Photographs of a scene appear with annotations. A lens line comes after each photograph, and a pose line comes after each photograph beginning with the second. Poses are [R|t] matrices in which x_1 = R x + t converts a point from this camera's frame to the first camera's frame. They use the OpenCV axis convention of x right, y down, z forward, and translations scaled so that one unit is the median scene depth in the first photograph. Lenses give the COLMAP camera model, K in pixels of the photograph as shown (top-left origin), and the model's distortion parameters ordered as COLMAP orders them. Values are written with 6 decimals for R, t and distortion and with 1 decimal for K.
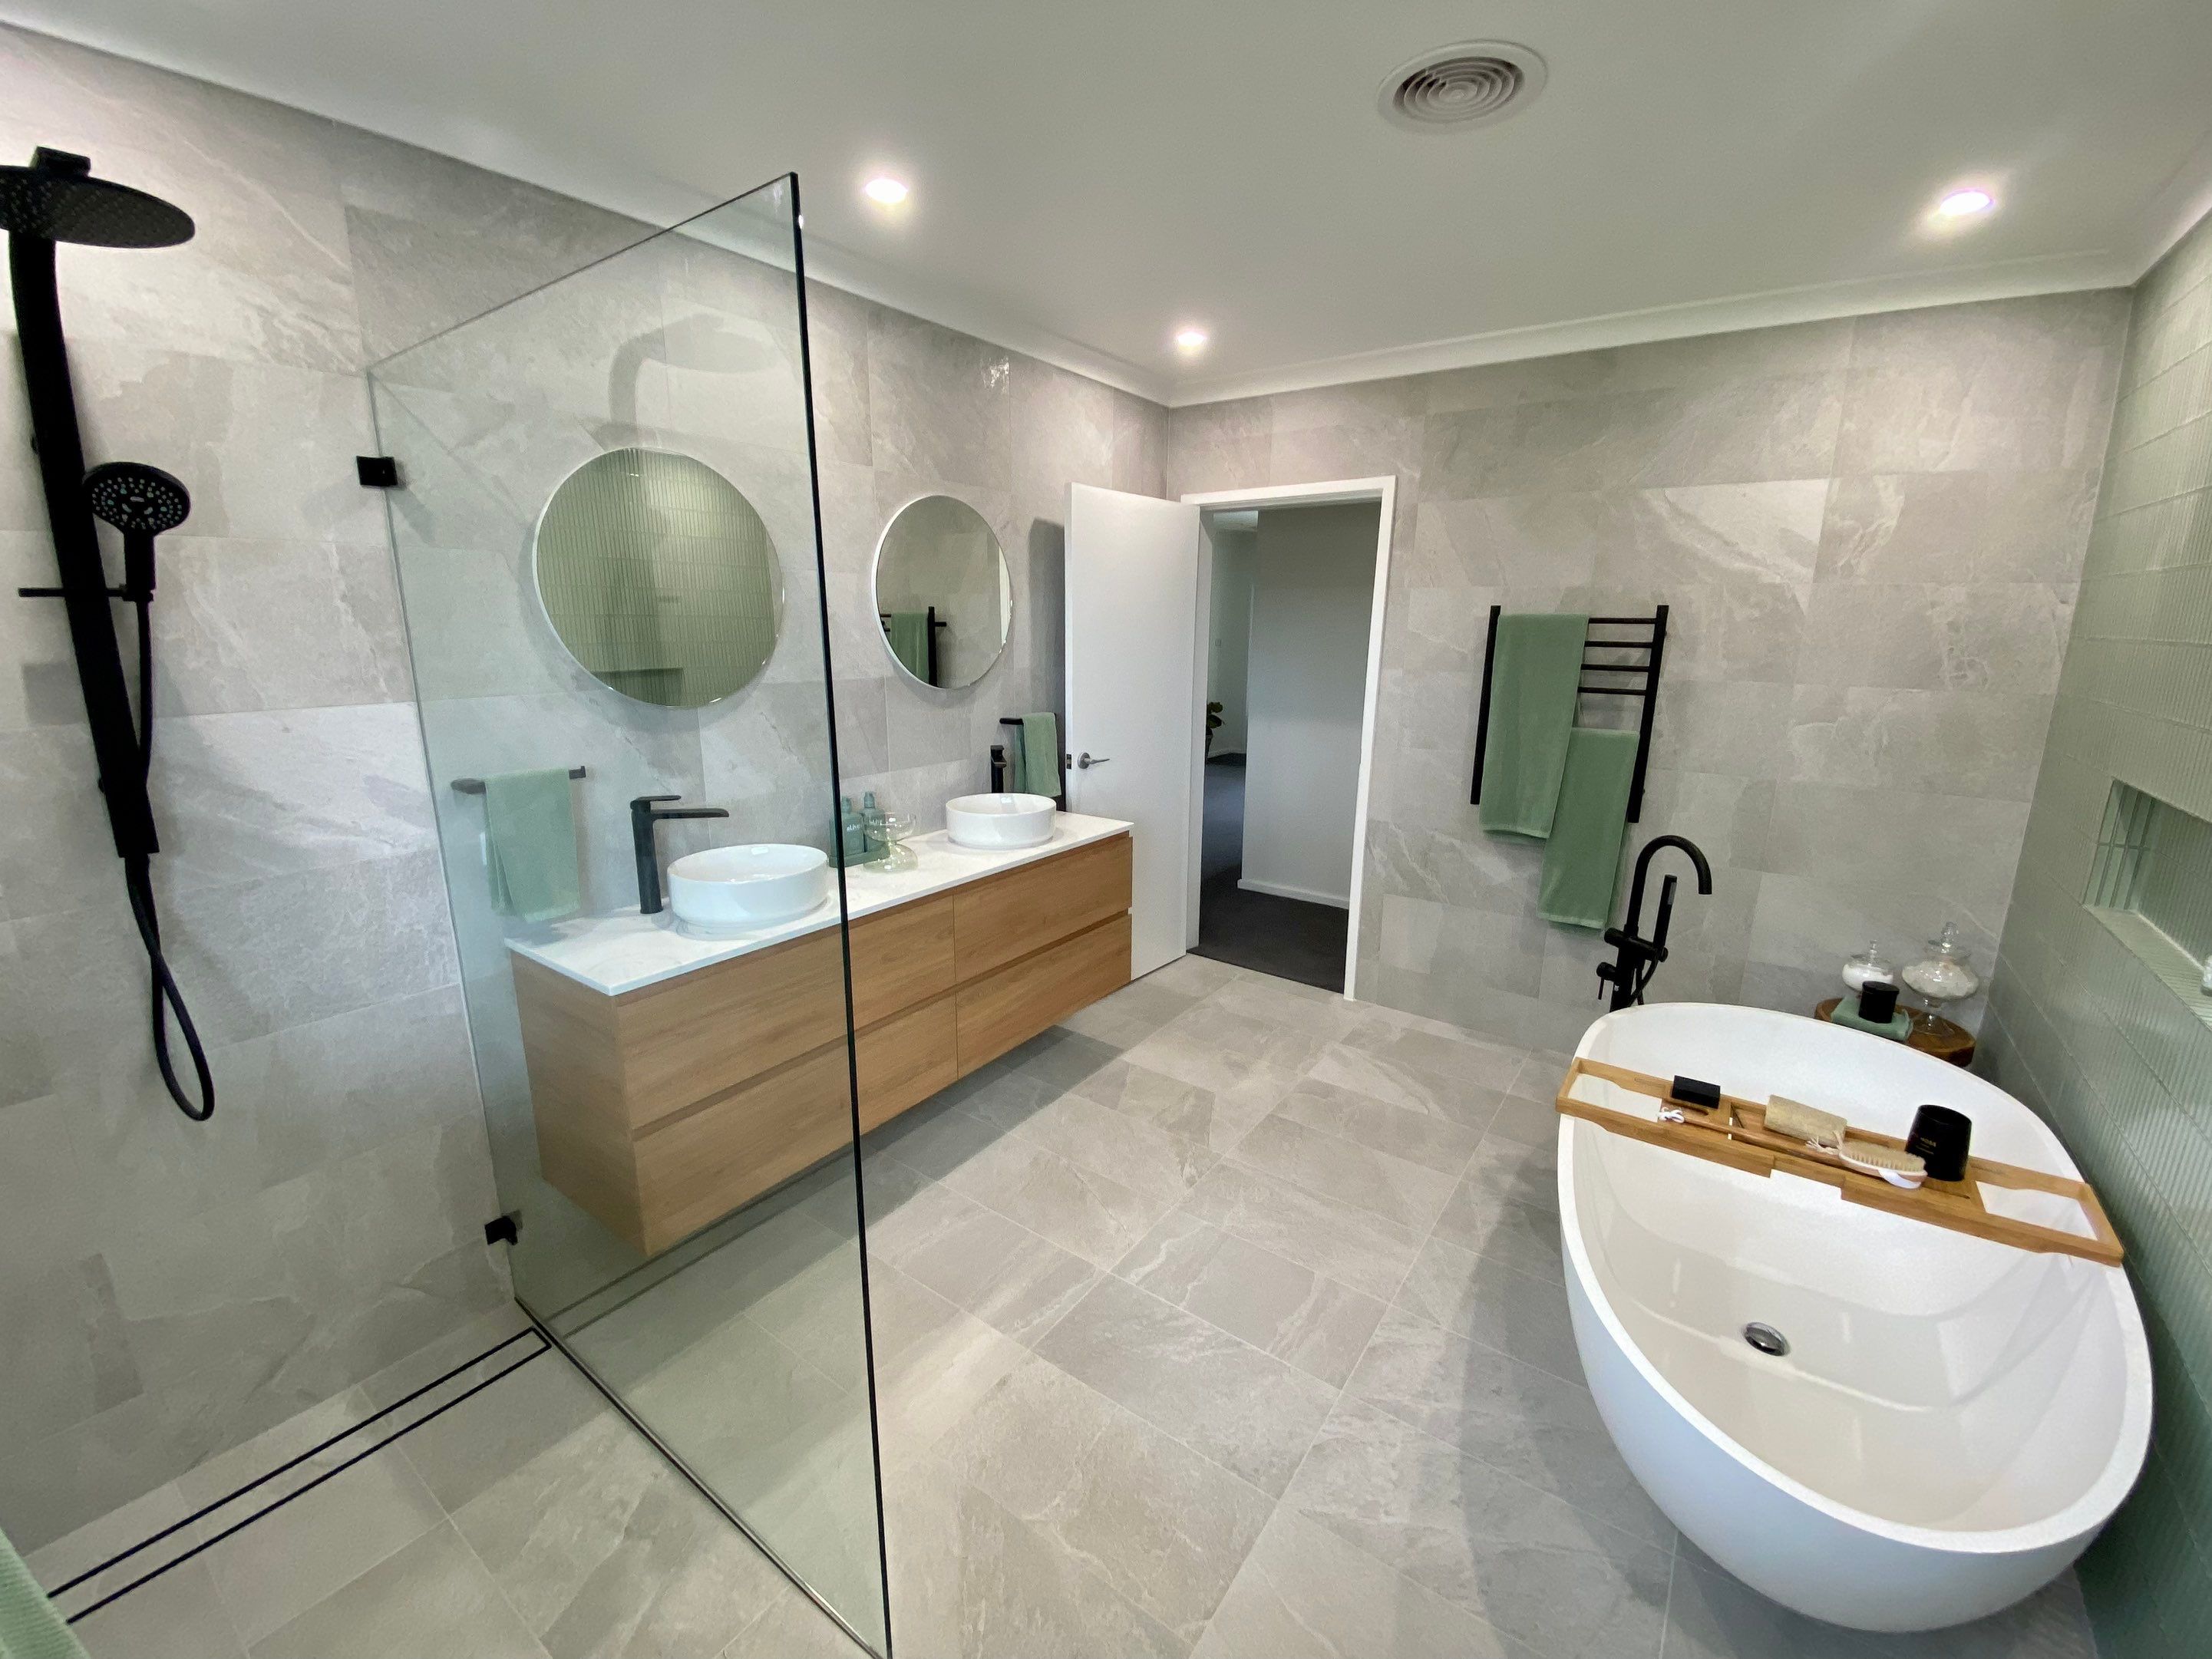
lens RADIAL K [[894.5, 0, 1112.8], [0, 894.5, 821.6], [0, 0, 1]] dist [0.014483, -0.016564]
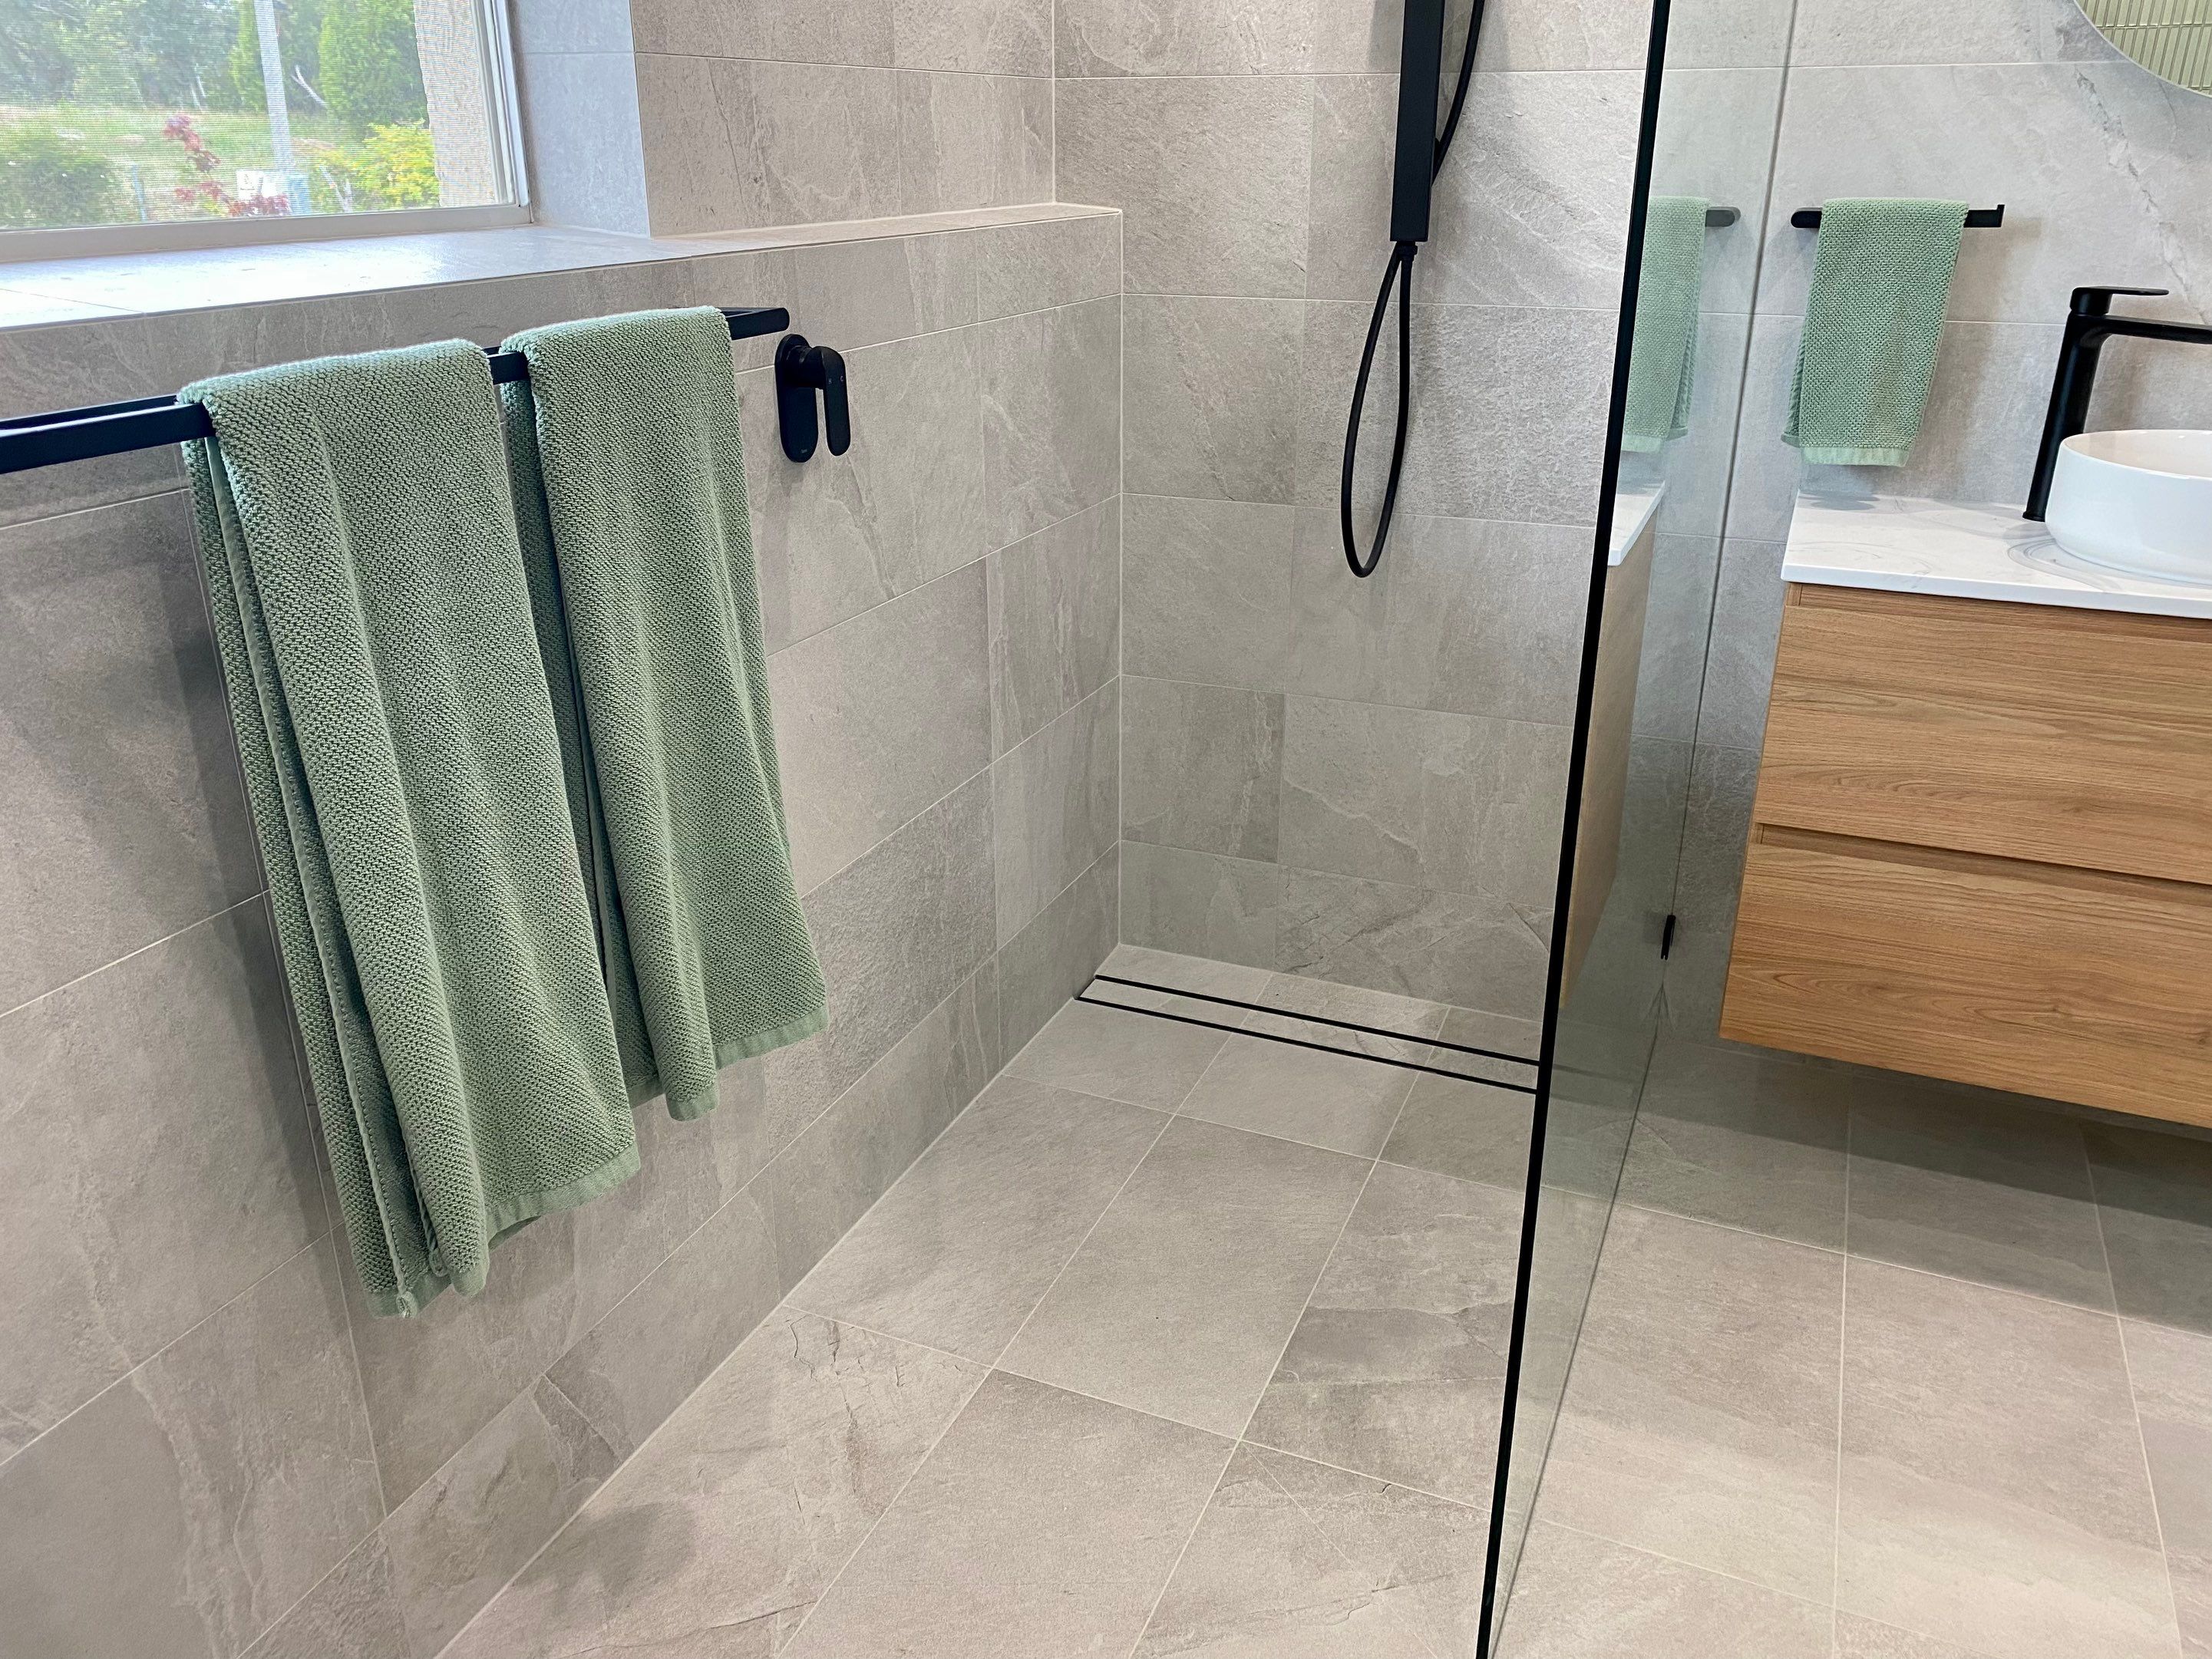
lens RADIAL K [[1697.1, 0, 1092.6], [0, 1697.1, 813.6], [0, 0, 1]] dist [0.034630, -0.038658]
pose [[0.213143, 0.353834, -0.910699, 0.307780], [-0.212846, 0.926546, 0.310176, 0.063711], [0.953555, 0.127727, 0.272799, 0.218198]]
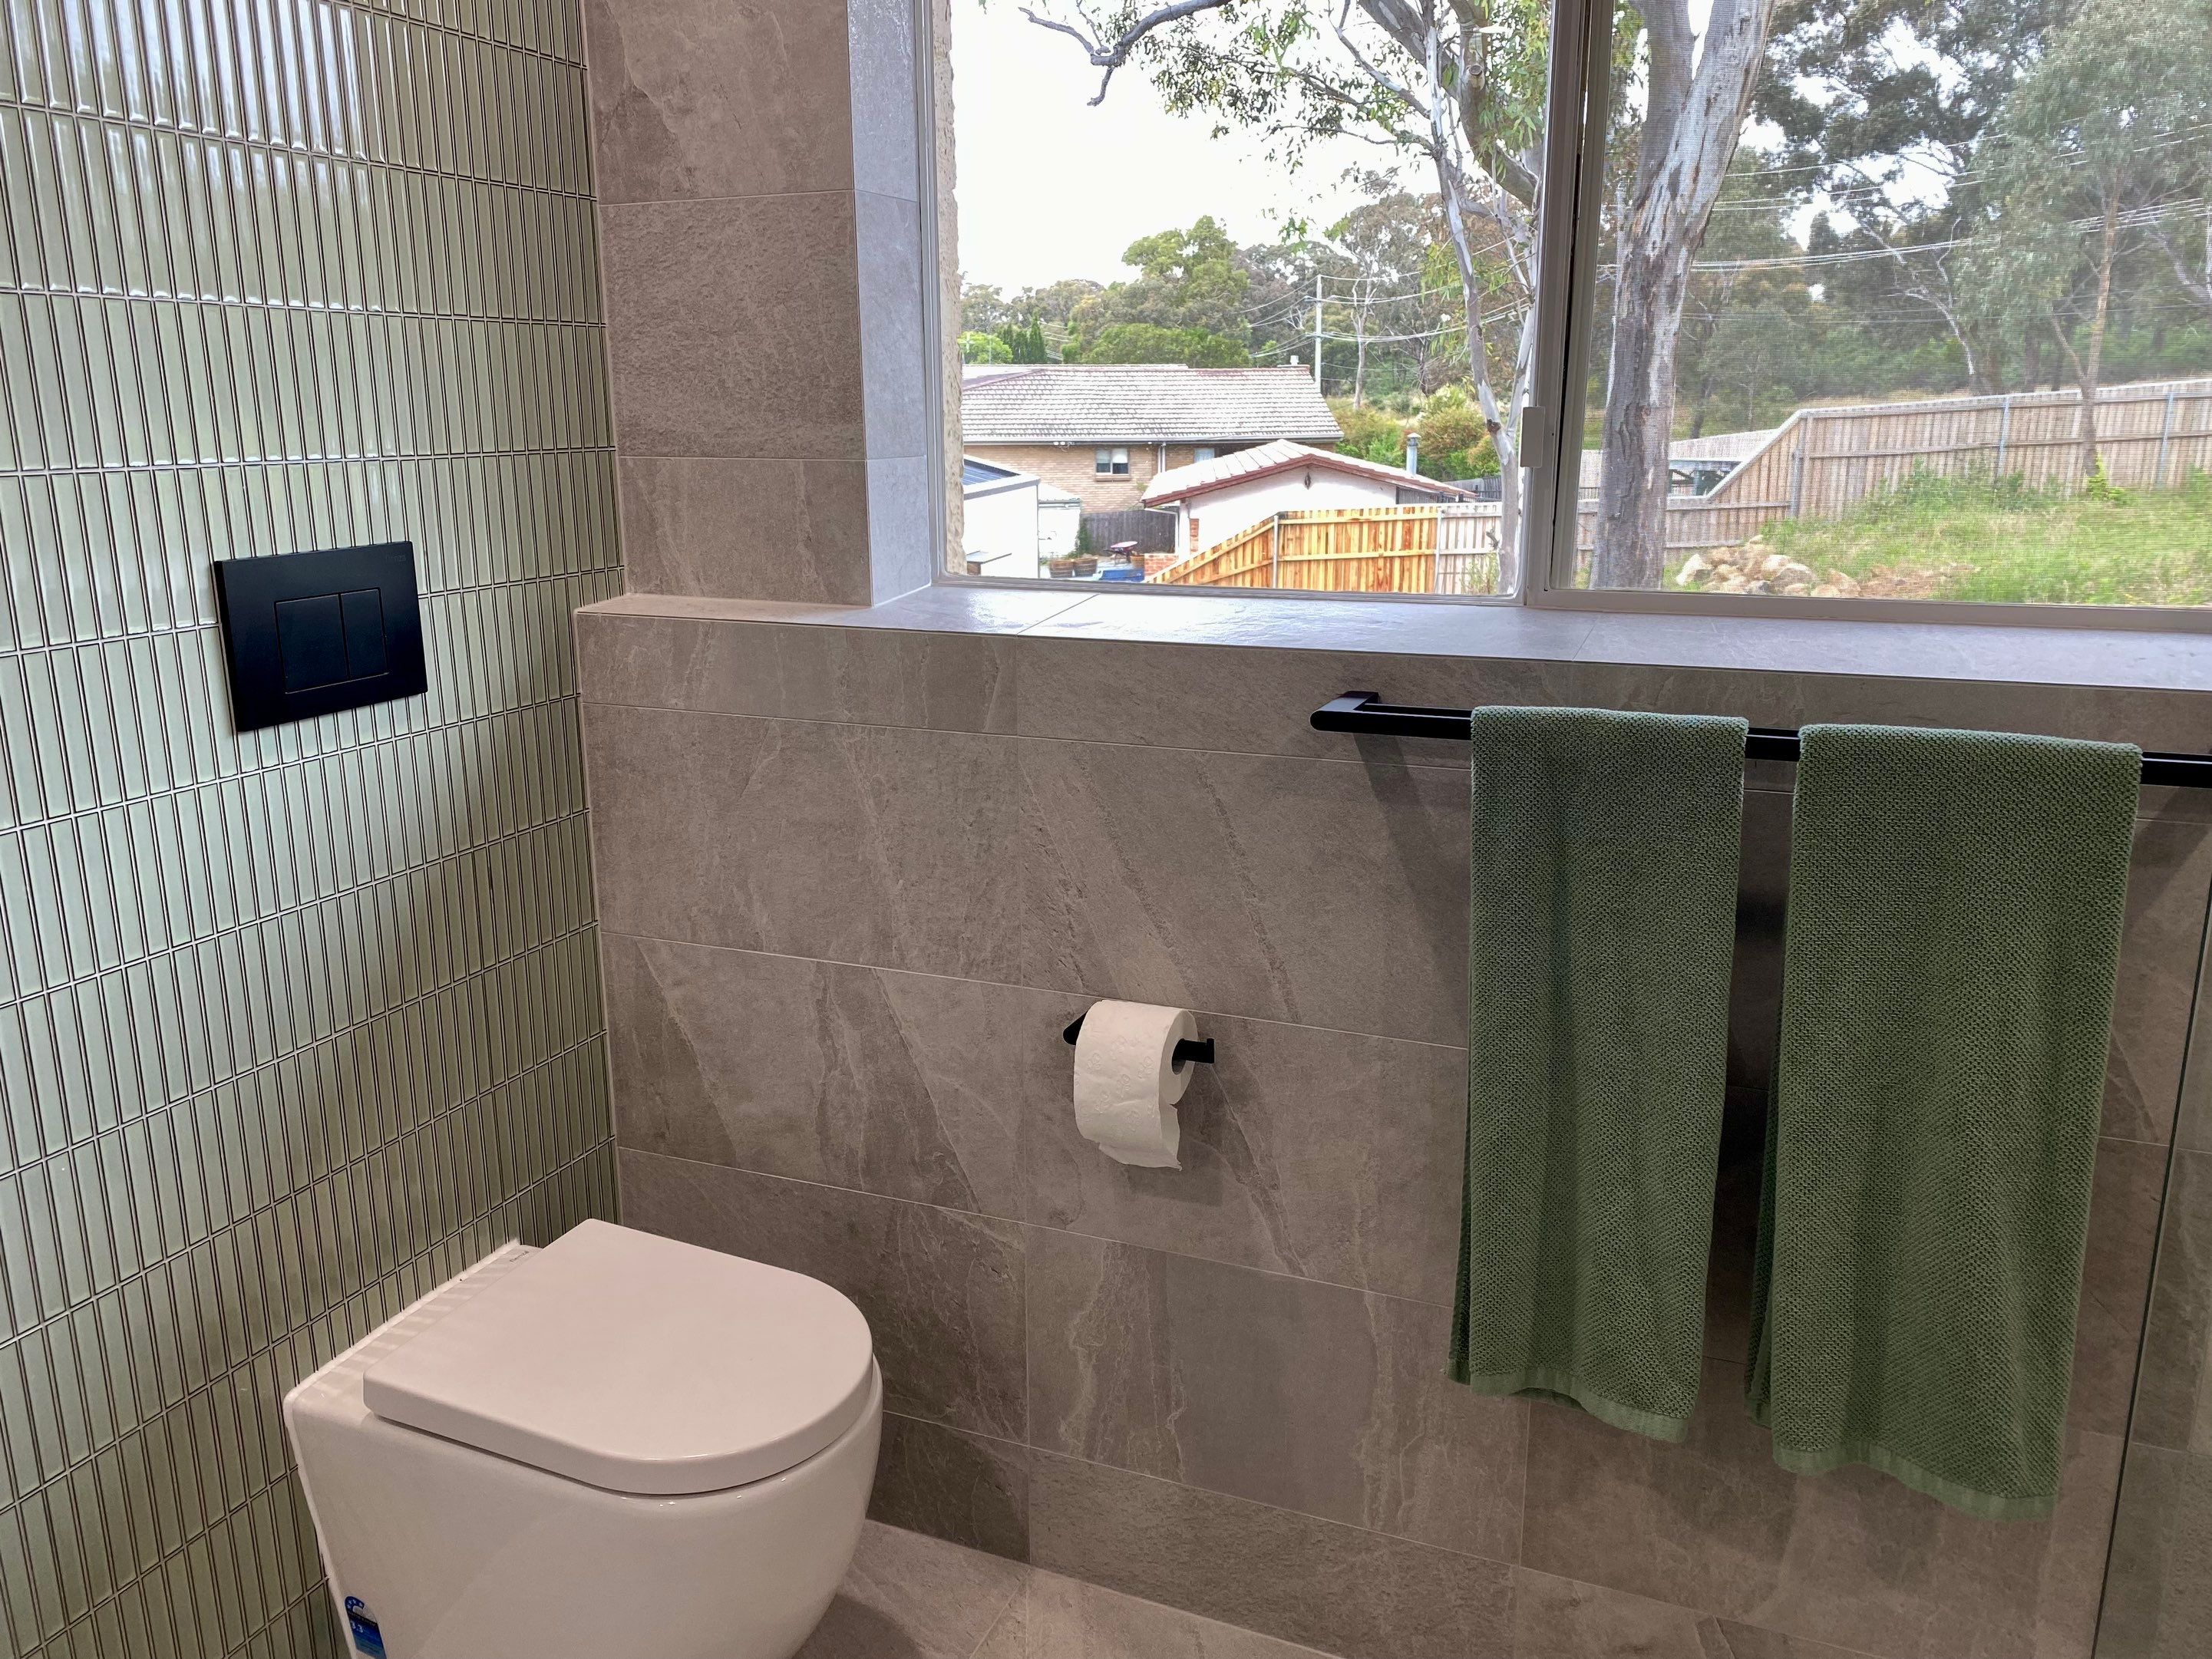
lens RADIAL K [[1697.1, 0, 1097.7], [0, 1697.1, 814.2], [0, 0, 1]] dist [0.034630, -0.038658]
pose [[-0.974919, 0.048945, -0.217113, 0.117123], [-0.052476, 0.897463, 0.437958, -0.105638], [0.216287, 0.438367, -0.872385, 0.685084]]
